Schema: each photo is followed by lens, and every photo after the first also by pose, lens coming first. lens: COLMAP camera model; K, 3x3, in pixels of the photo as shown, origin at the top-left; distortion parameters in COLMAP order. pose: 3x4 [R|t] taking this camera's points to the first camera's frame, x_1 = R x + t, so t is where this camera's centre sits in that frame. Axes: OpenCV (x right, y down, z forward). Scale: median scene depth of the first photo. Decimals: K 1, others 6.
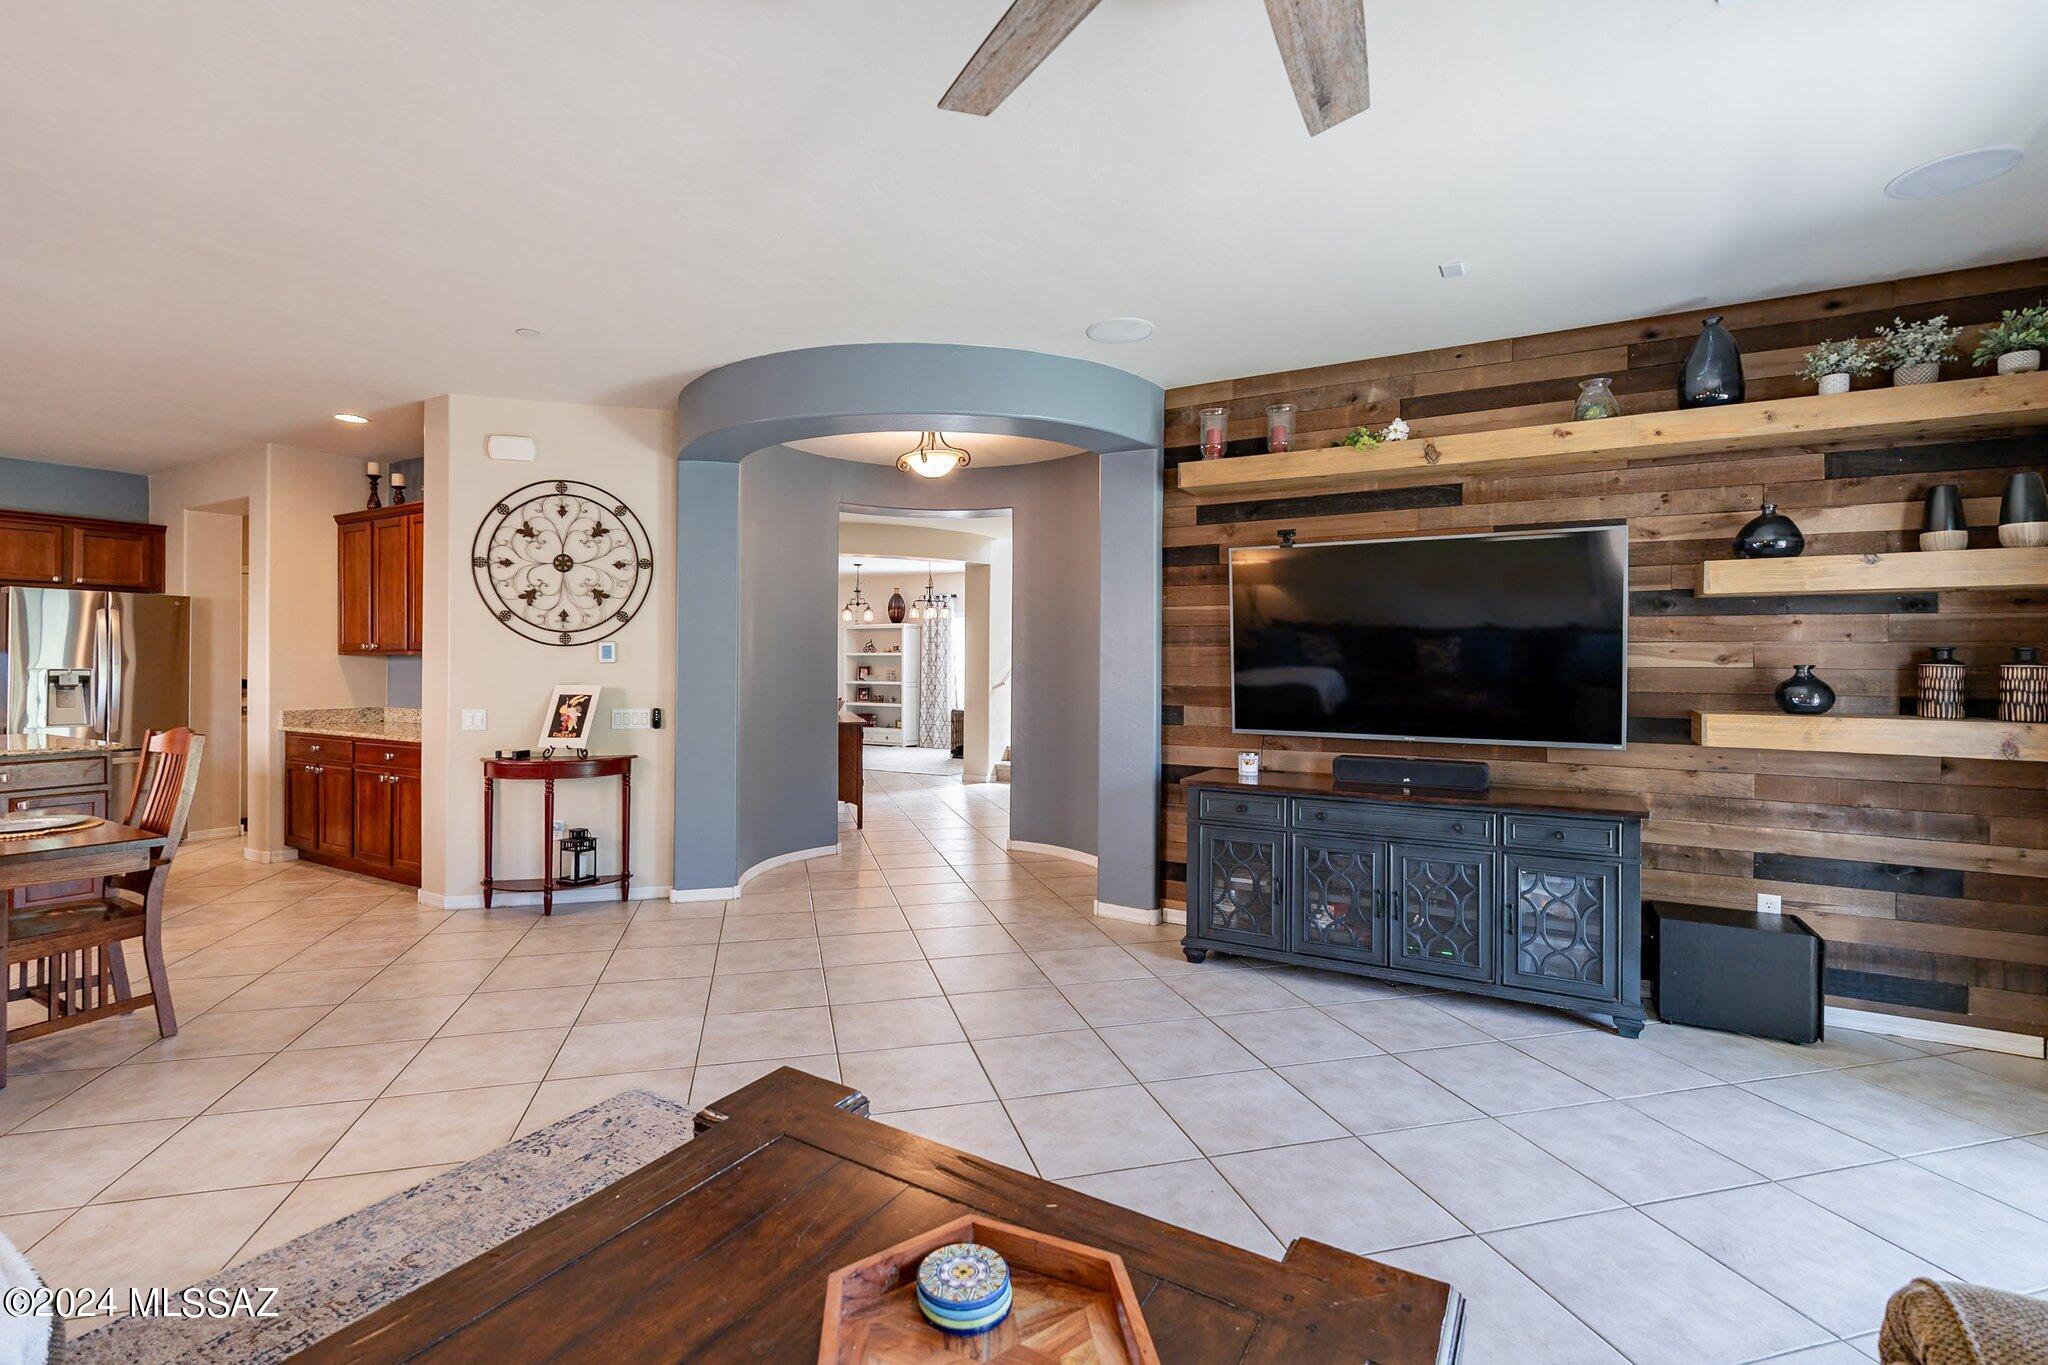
lens RADIAL K [[902.9, 0, 1024.2], [0, 902.9, 661.1], [0, 0, 1]] dist [0.000106, -0.001605]
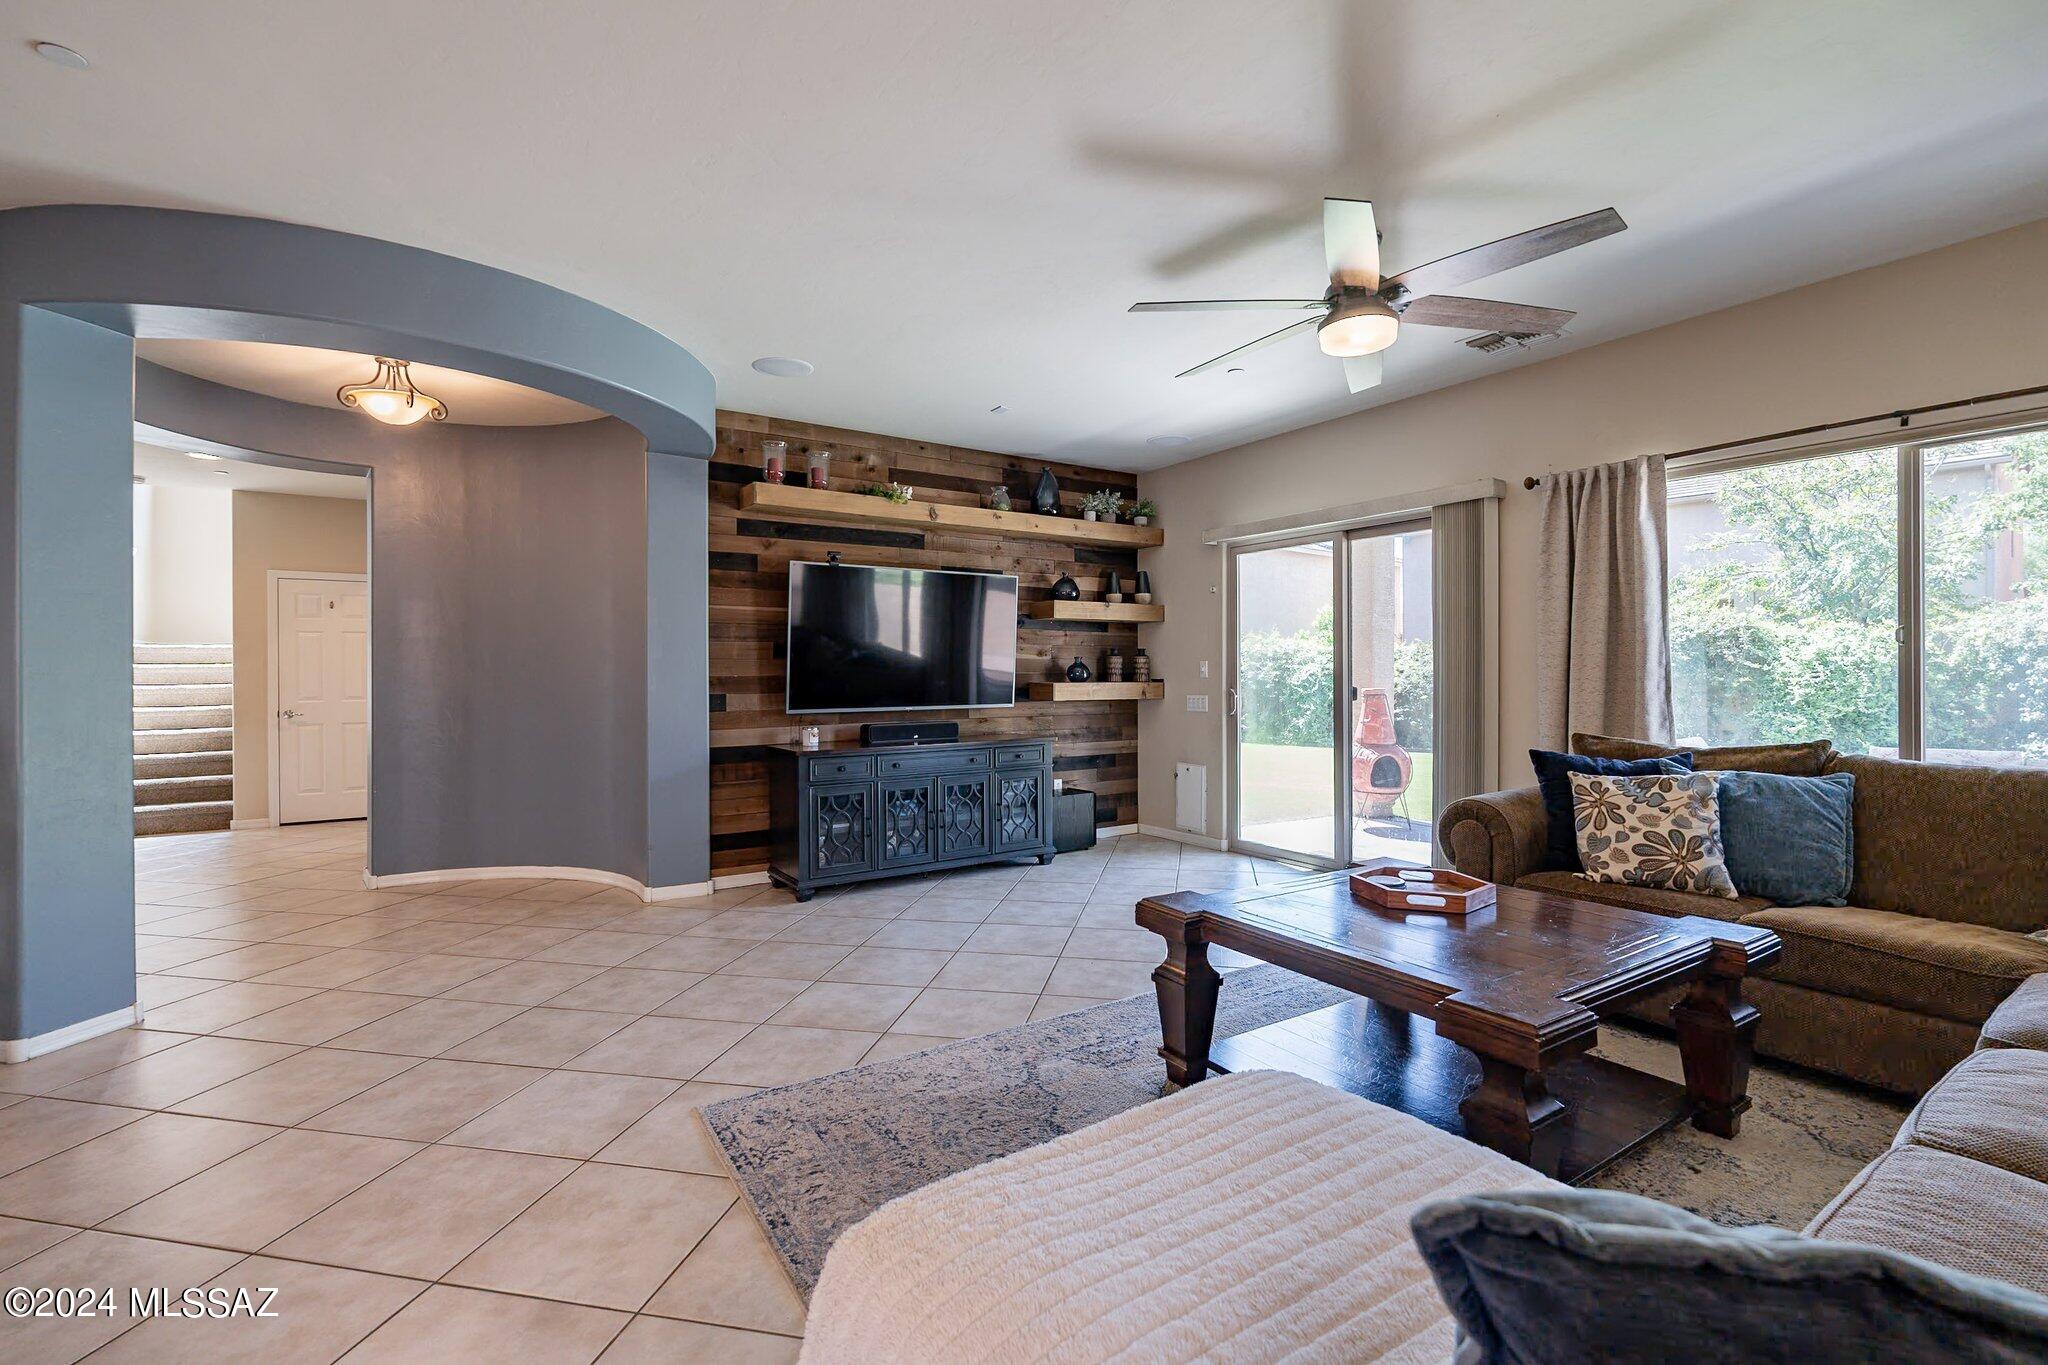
lens RADIAL K [[902.9, 0, 991.5], [0, 902.9, 667.6], [0, 0, 1]] dist [0.000106, -0.001605]
pose [[0.457617, -0.002465, 0.889146, -0.615337], [0.006113, 0.999981, -0.000373, 0.017475], [-0.889129, 0.005606, 0.457623, 0.177988]]
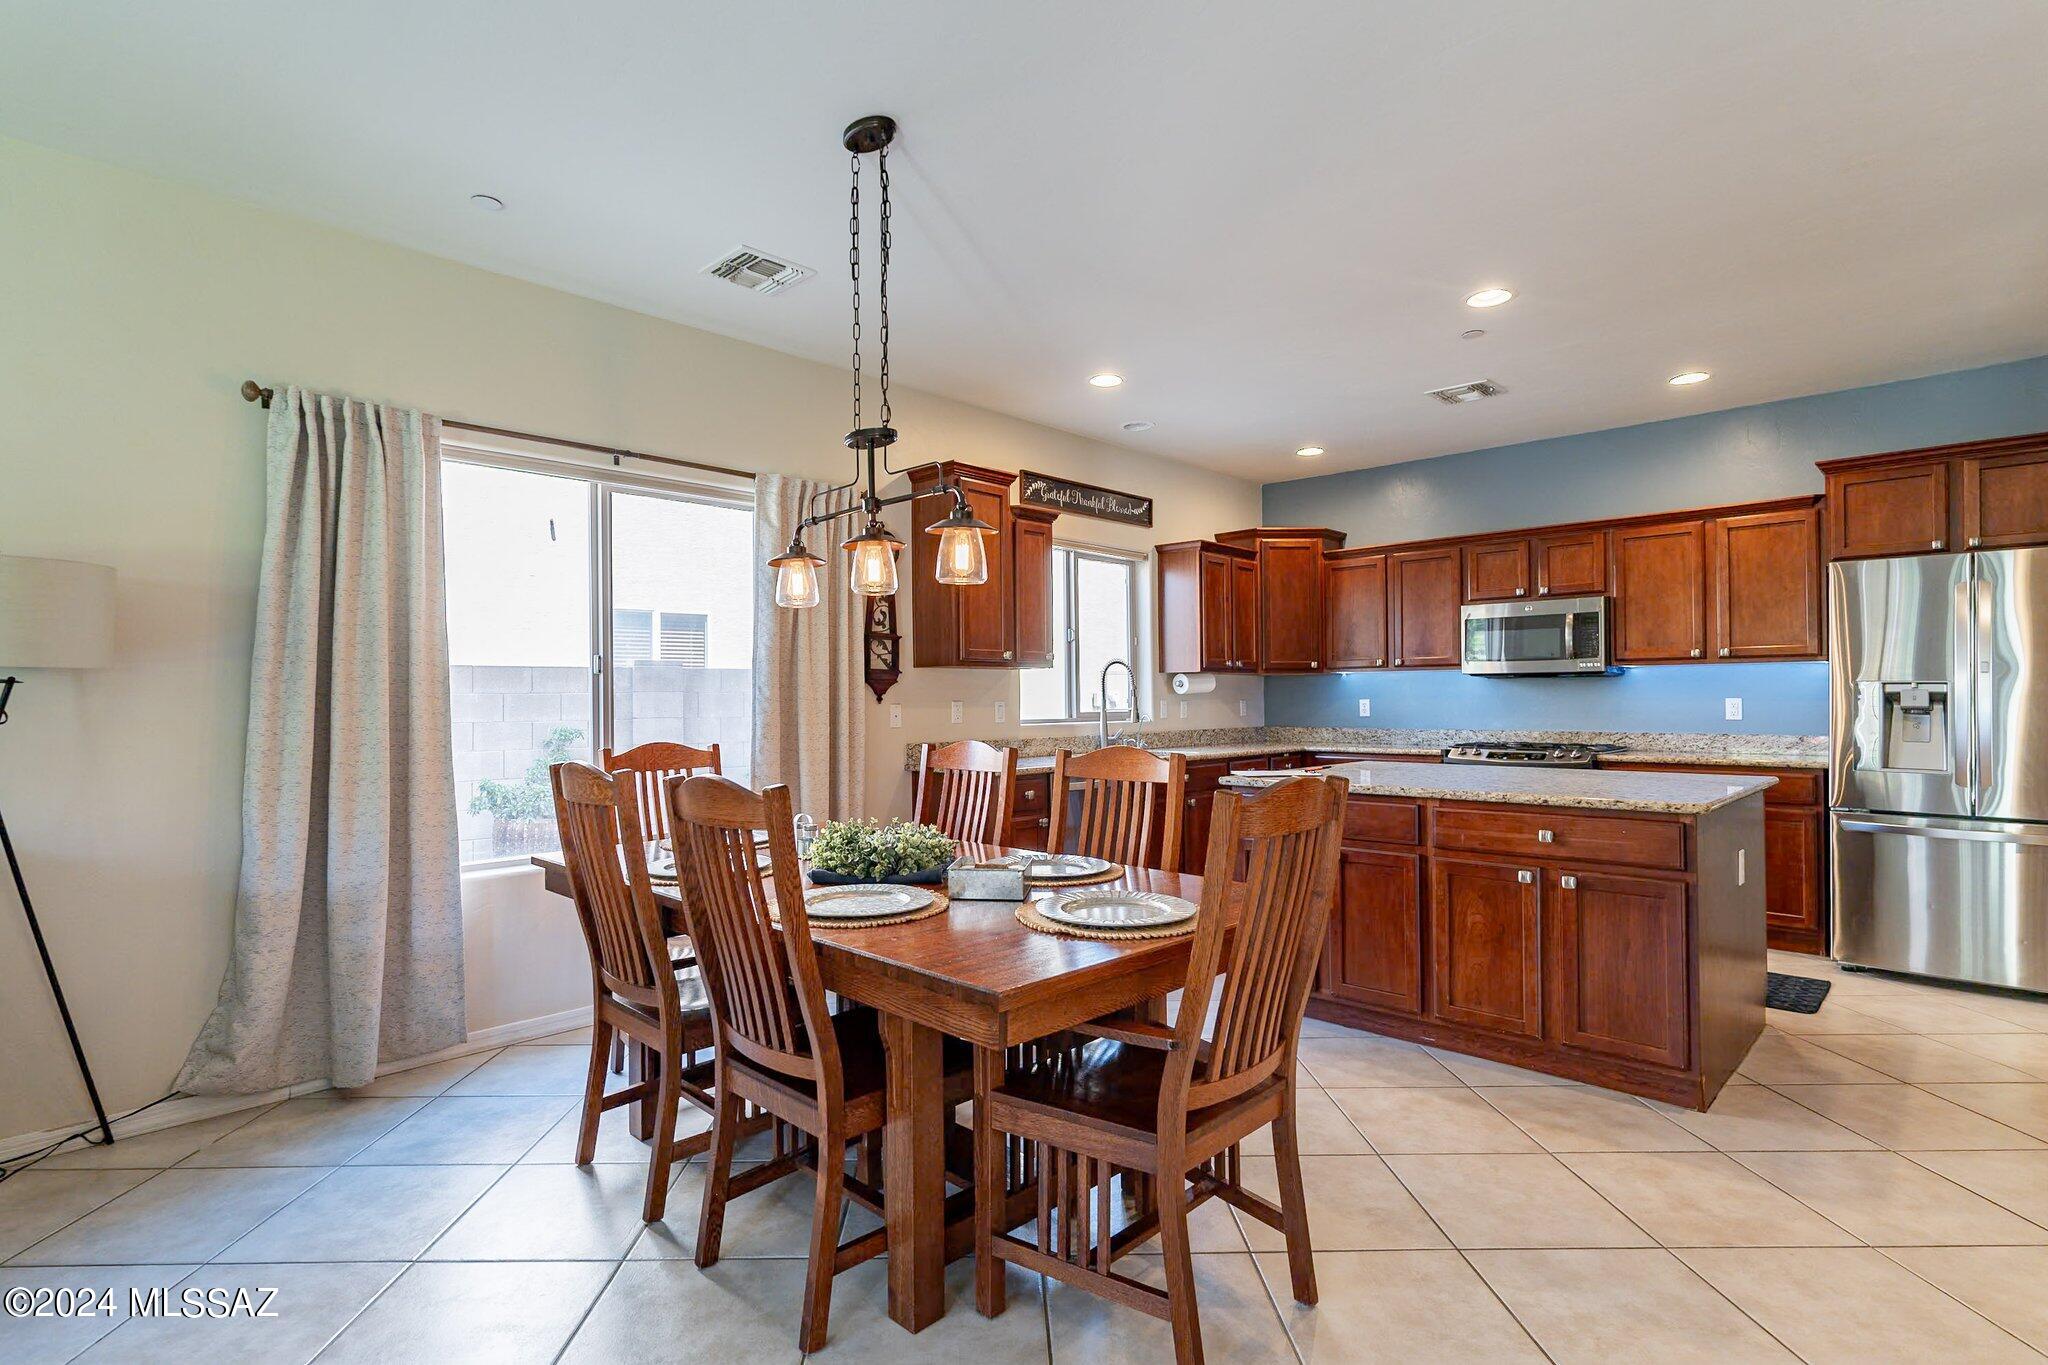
lens RADIAL K [[1005.2, 0, 998.9], [0, 1005.2, 689.8], [0, 0, 1]] dist [0.002226, -0.001891]
pose [[-0.250021, -0.007914, -0.968208, -0.253104], [0.007402, 0.999922, -0.010084, 0.020365], [0.968212, -0.009688, -0.249942, 0.659856]]
